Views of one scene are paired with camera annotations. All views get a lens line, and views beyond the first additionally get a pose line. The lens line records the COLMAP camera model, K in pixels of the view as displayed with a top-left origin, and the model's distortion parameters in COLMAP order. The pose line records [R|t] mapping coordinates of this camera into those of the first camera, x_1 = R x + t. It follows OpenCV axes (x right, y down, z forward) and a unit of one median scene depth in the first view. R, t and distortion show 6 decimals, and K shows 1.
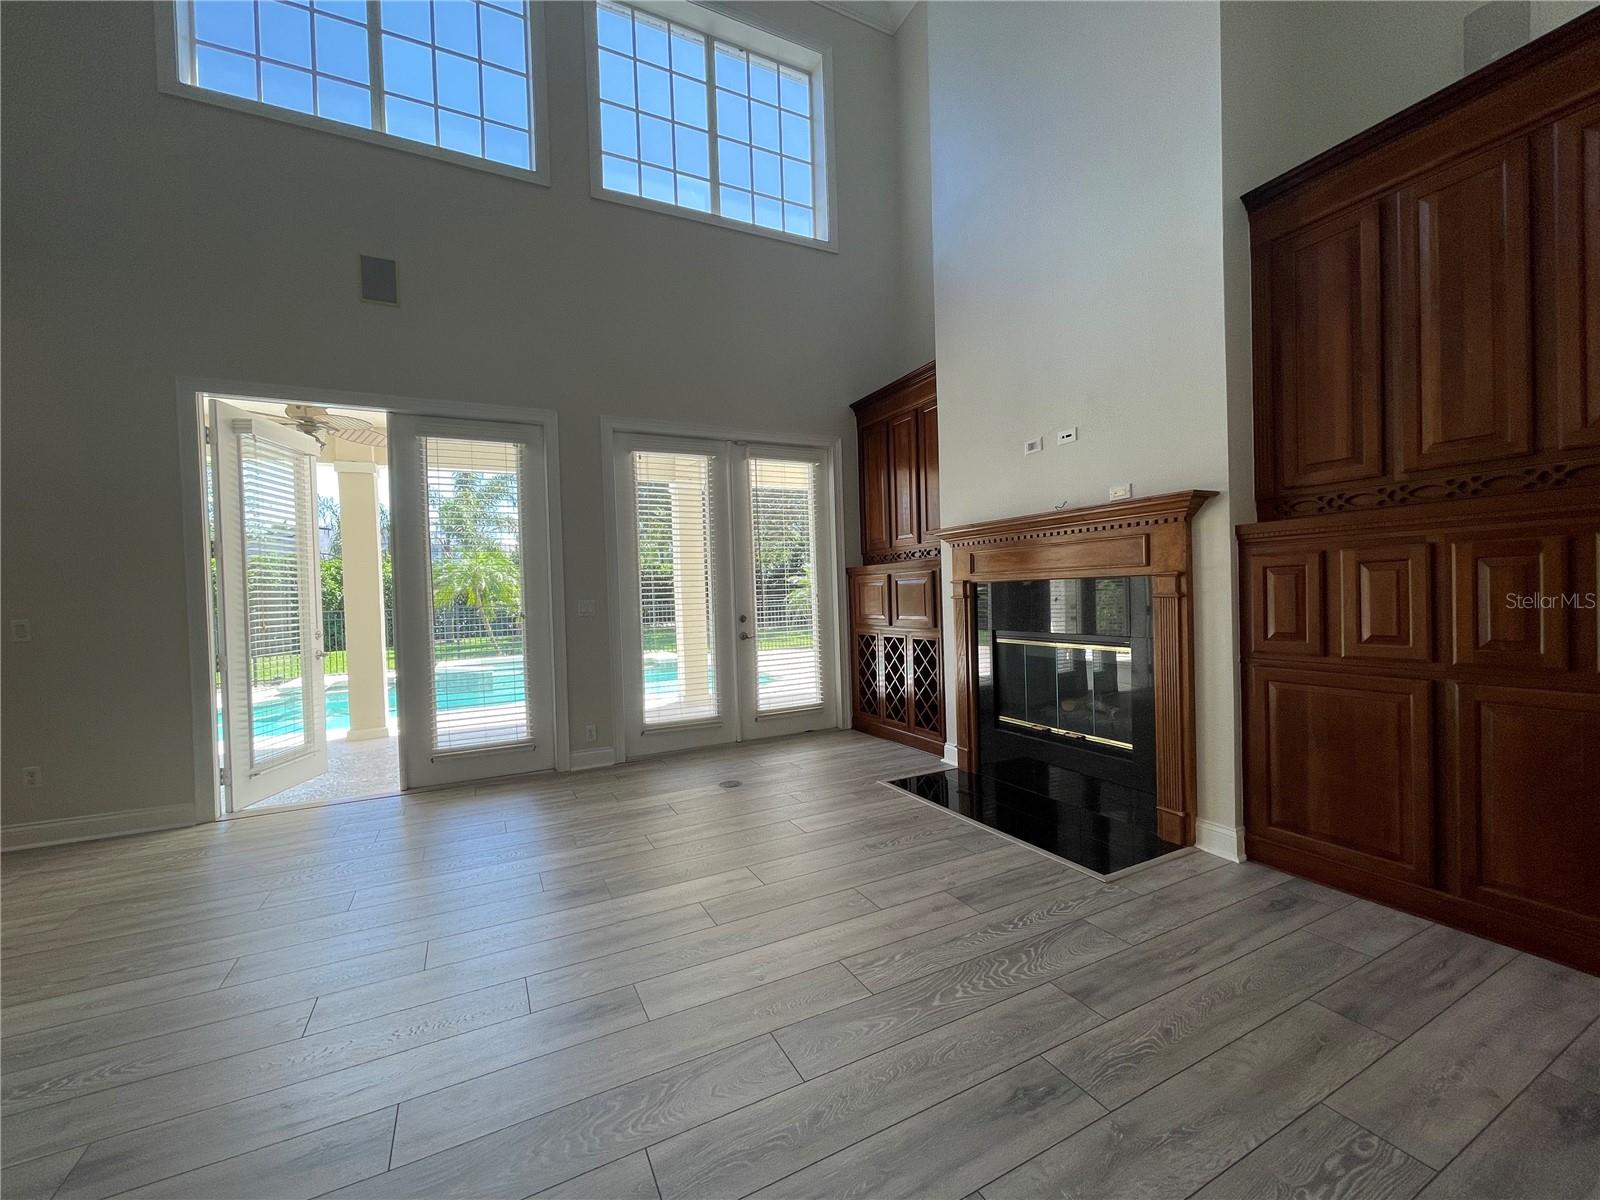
lens RADIAL K [[643.0, 0, 794.0], [0, 643.0, 602.8], [0, 0, 1]] dist [0.000496, 0.000083]
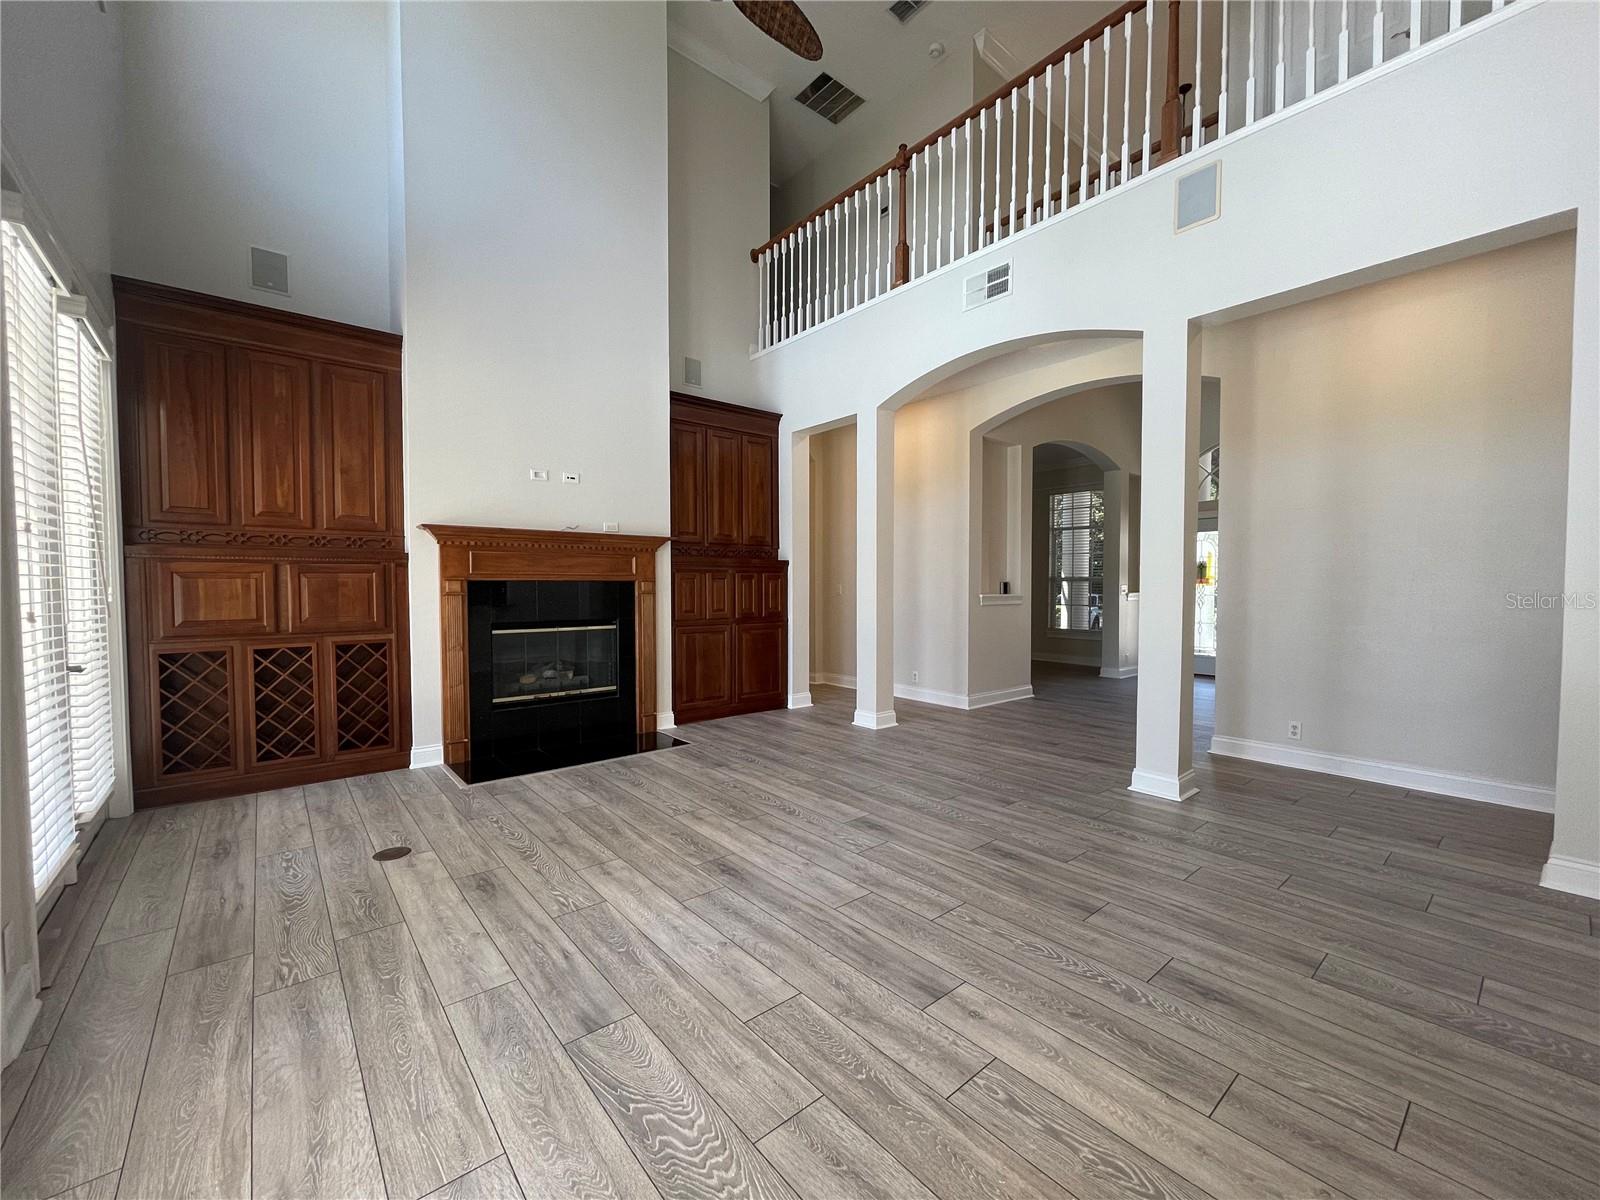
lens RADIAL K [[643.0, 0, 794.0], [0, 643.0, 602.8], [0, 0, 1]] dist [0.000496, 0.000083]
pose [[-0.228450, 0.001046, 0.973555, -0.988533], [0.021118, 0.999769, 0.003882, 0.014727], [-0.973327, 0.021446, -0.228419, 0.813508]]
